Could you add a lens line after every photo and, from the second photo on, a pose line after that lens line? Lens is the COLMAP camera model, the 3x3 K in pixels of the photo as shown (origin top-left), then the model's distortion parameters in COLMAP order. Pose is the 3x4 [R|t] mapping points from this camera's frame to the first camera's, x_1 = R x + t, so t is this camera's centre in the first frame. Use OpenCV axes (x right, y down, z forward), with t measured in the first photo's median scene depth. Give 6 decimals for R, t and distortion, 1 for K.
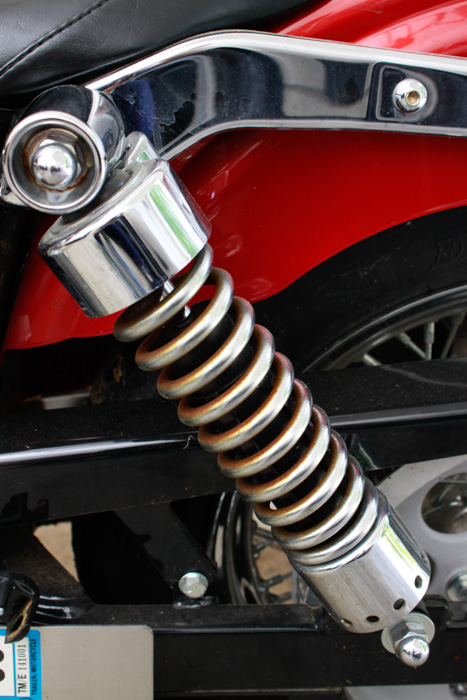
lens RADIAL K [[854.9, 0, 237.0], [0, 854.9, 346.9], [0, 0, 1]] dist [-0.060760, 0.000000]
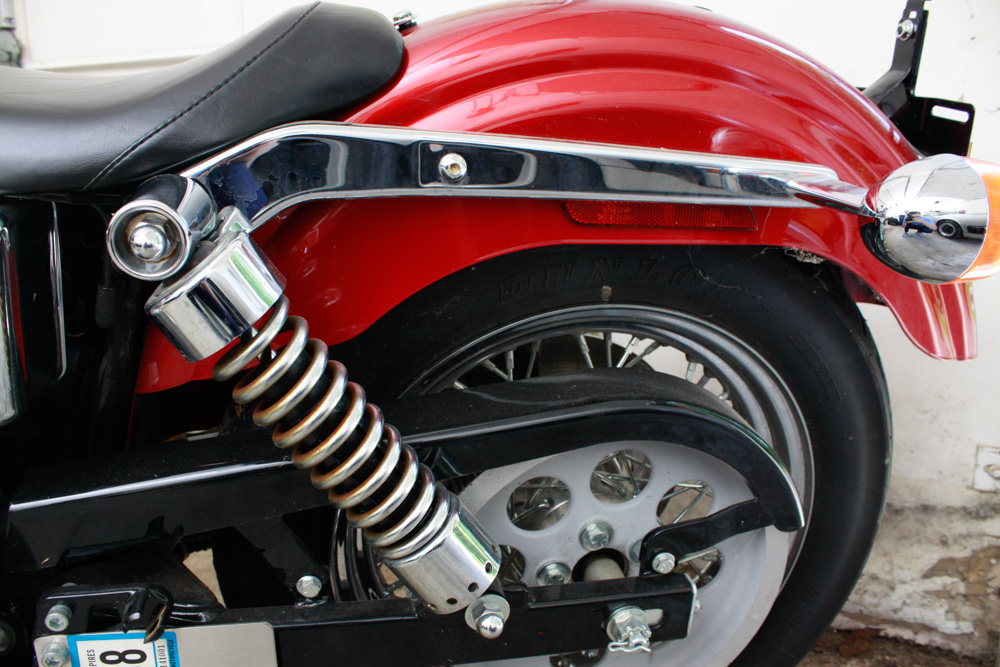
lens RADIAL K [[844.3, 0, 500.7], [0, 844.3, 343.5], [0, 0, 1]] dist [-0.161504, 0.133185]
pose [[0.994531, -0.054877, 0.088865, 0.142693], [0.059007, 0.997264, -0.044533, 0.015439], [-0.086178, 0.049533, 0.995048, -0.186639]]
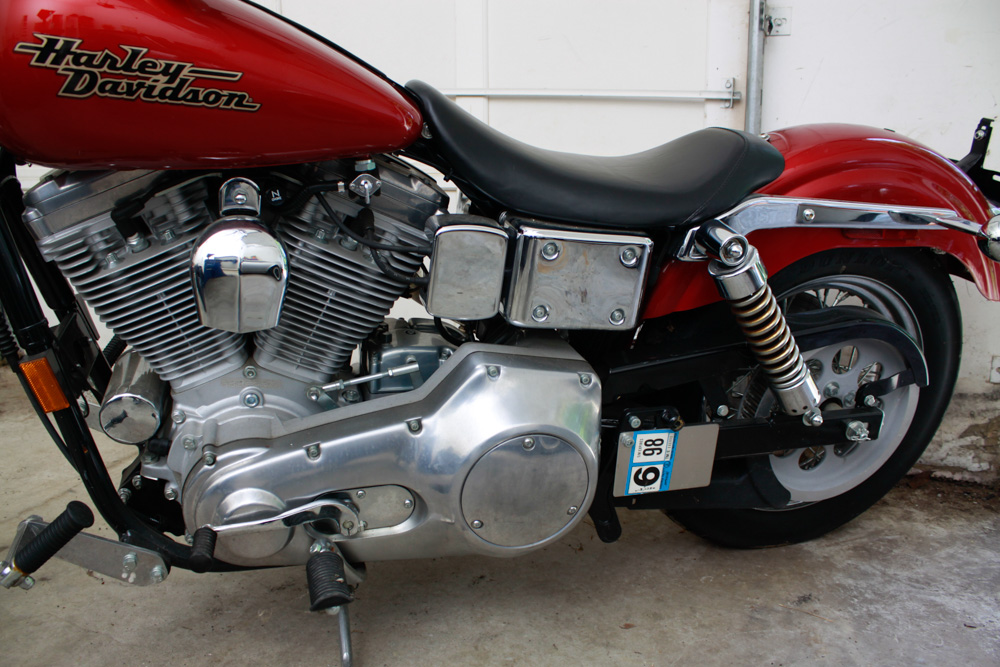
lens RADIAL K [[844.3, 0, 508.0], [0, 844.3, 344.1], [0, 0, 1]] dist [-0.161504, 0.133185]
pose [[0.985887, -0.074415, 0.149967, -1.138538], [0.075422, 0.997151, -0.001036, 0.052828], [-0.149462, 0.012332, 0.988691, -1.439891]]
